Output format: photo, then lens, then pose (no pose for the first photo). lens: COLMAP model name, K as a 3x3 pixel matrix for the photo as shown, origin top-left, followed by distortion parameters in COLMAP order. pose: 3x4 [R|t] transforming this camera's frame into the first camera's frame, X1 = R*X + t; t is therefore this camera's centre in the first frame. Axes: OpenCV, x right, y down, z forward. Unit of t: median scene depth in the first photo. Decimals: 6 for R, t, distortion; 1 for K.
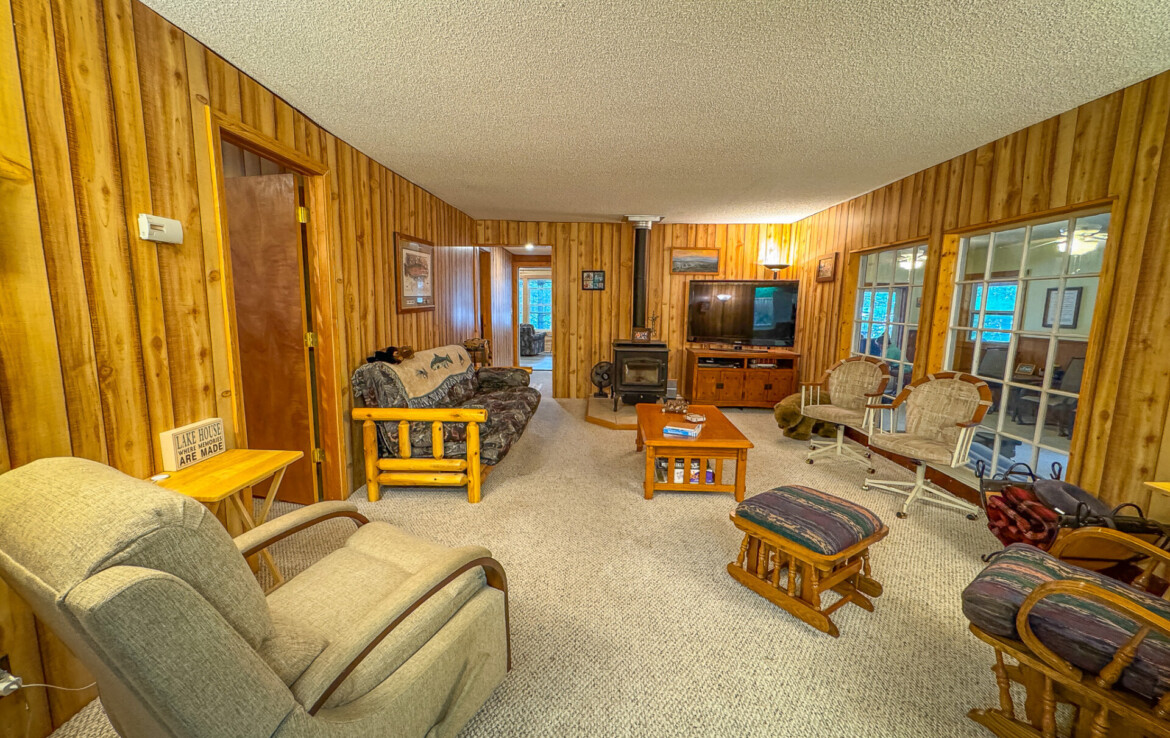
lens RADIAL K [[500.7, 0, 585.2], [0, 500.7, 370.5], [0, 0, 1]] dist [0.005257, 0.000619]
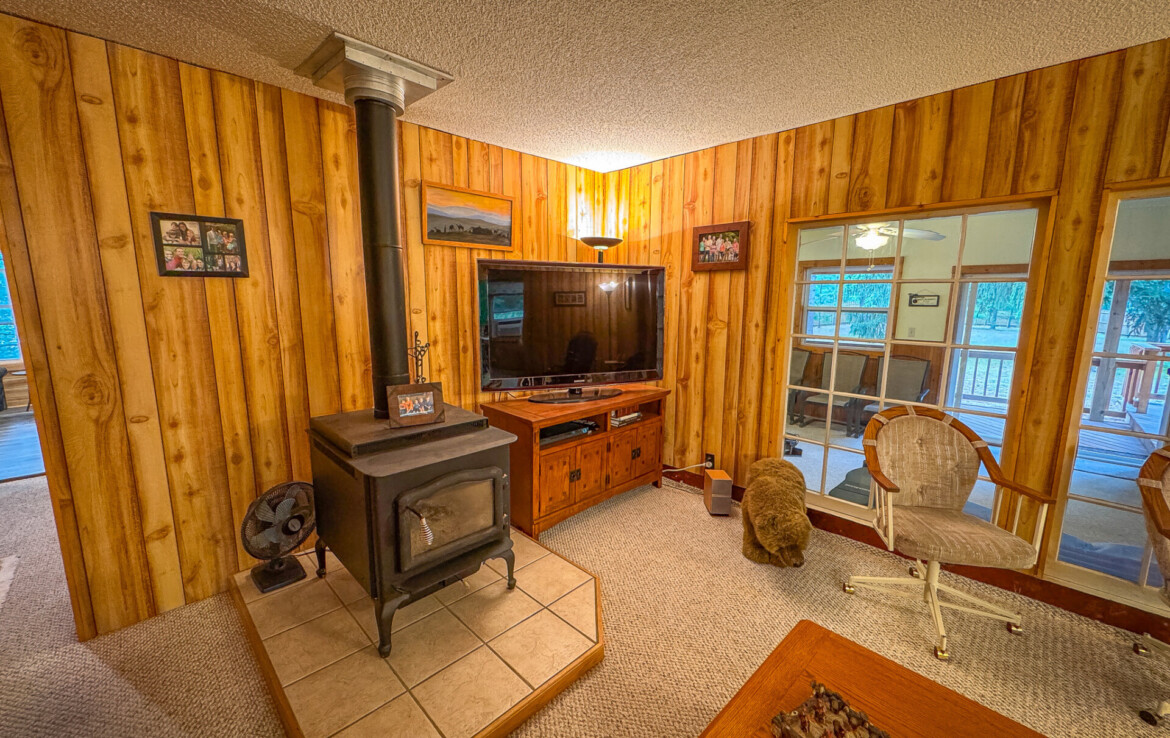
lens RADIAL K [[469.2, 0, 589.5], [0, 469.2, 367.9], [0, 0, 1]] dist [-0.001878, -0.000070]
pose [[0.684313, -0.121384, 0.719014, -0.040216], [0.100687, 0.992331, 0.071697, -0.099356], [-0.722203, 0.023332, 0.691287, 0.617244]]
